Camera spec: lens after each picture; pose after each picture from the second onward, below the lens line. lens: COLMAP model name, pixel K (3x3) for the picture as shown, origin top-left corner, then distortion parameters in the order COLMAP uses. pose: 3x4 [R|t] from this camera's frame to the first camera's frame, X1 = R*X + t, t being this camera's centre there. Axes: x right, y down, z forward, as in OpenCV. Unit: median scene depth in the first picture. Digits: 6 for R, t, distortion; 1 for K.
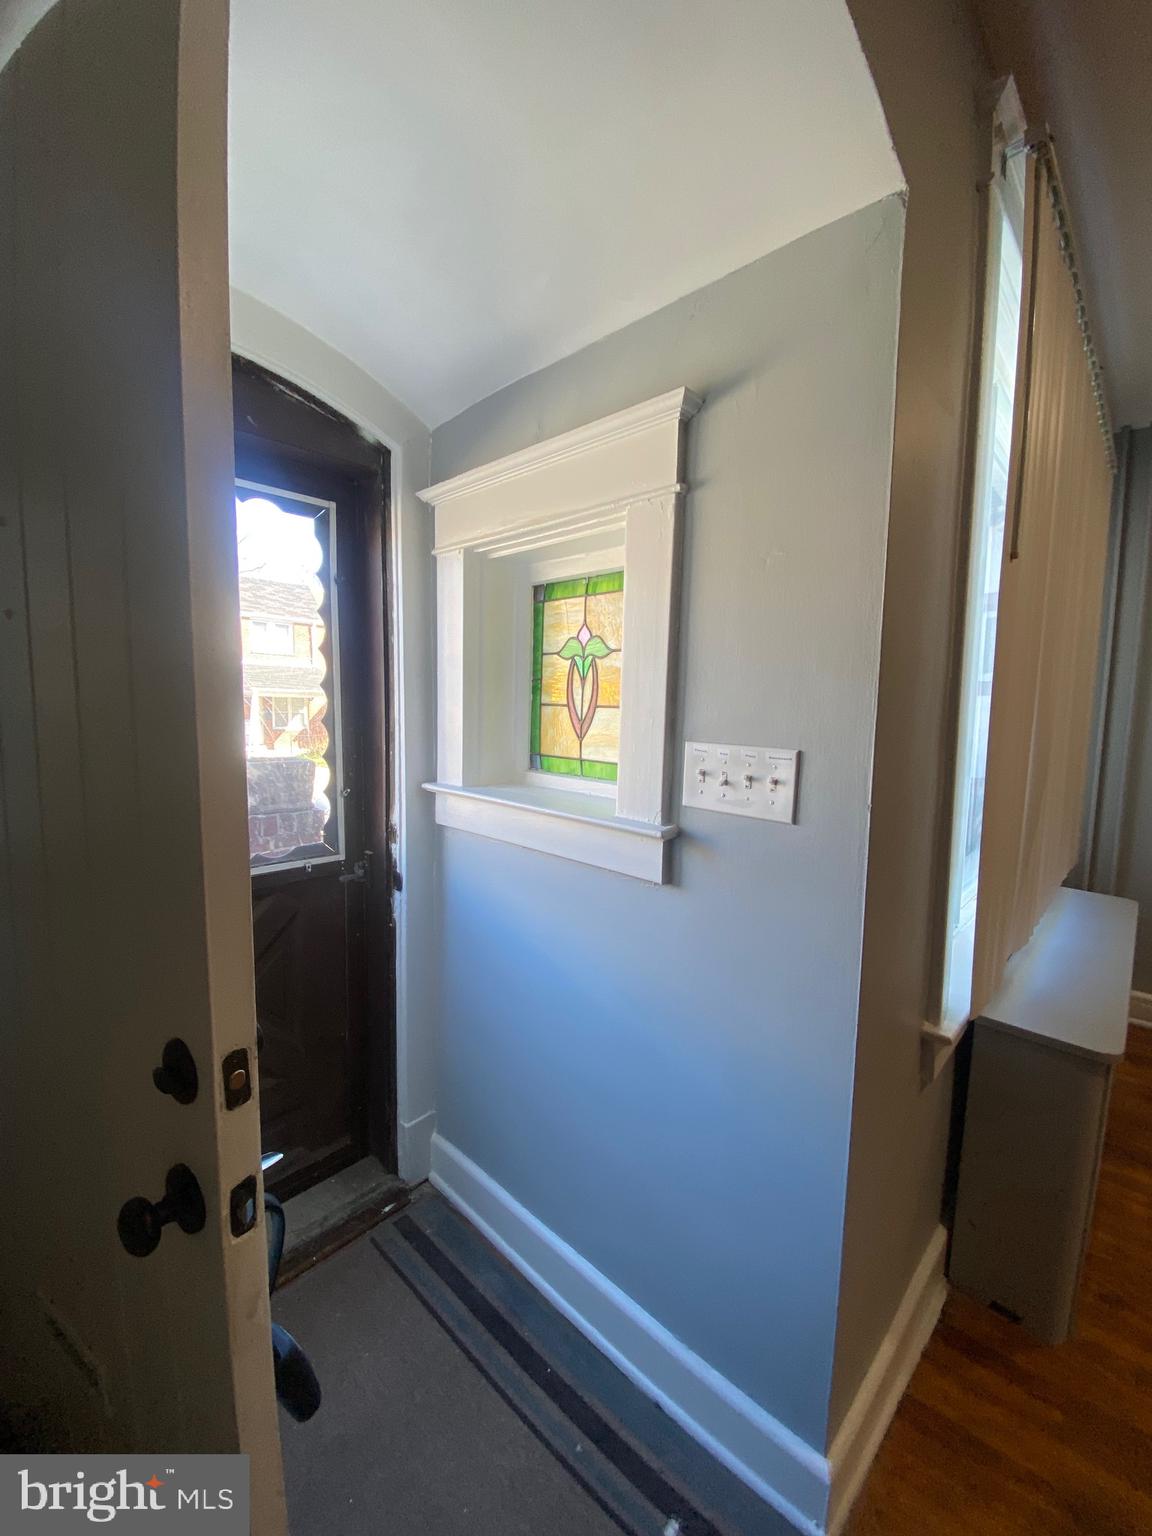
lens RADIAL K [[633.4, 0, 579.0], [0, 633.4, 766.8], [0, 0, 1]] dist [0.006755, -0.013809]
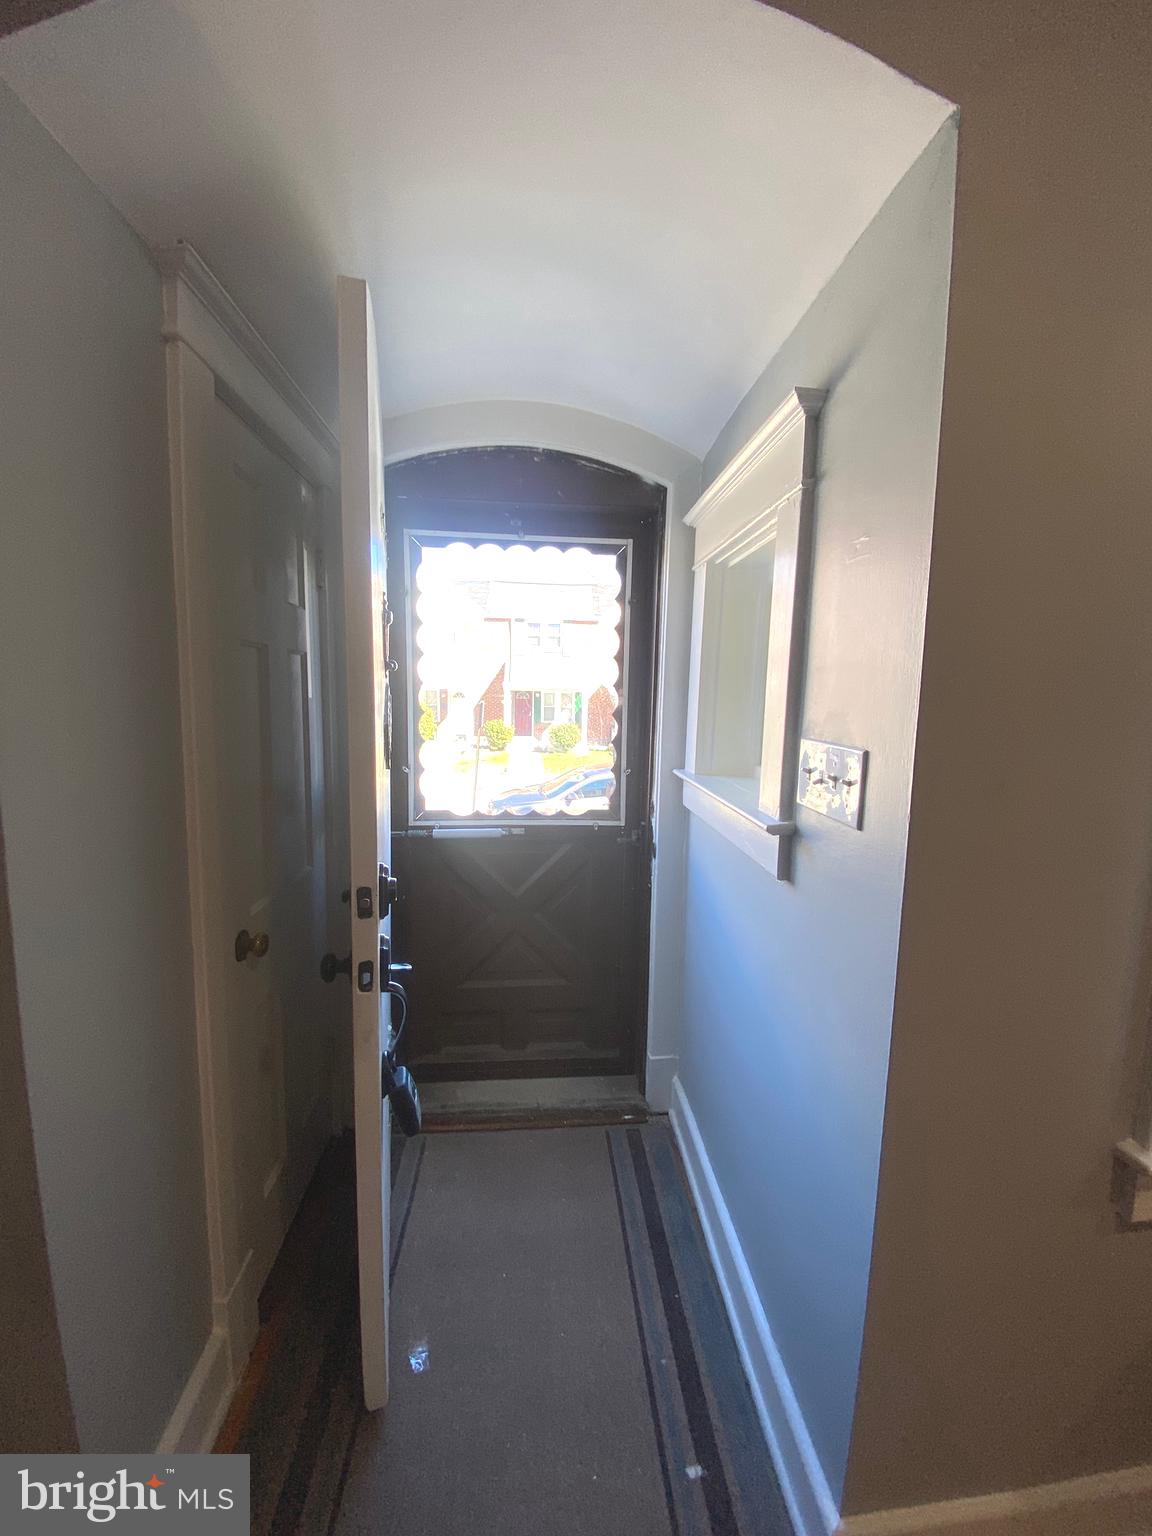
lens RADIAL K [[633.4, 0, 579.7], [0, 633.4, 766.7], [0, 0, 1]] dist [0.006755, -0.013809]
pose [[0.736364, 0.074311, -0.672492, 0.421080], [-0.075275, 0.996777, 0.027720, 0.002645], [0.672385, 0.030210, 0.739585, 0.021902]]
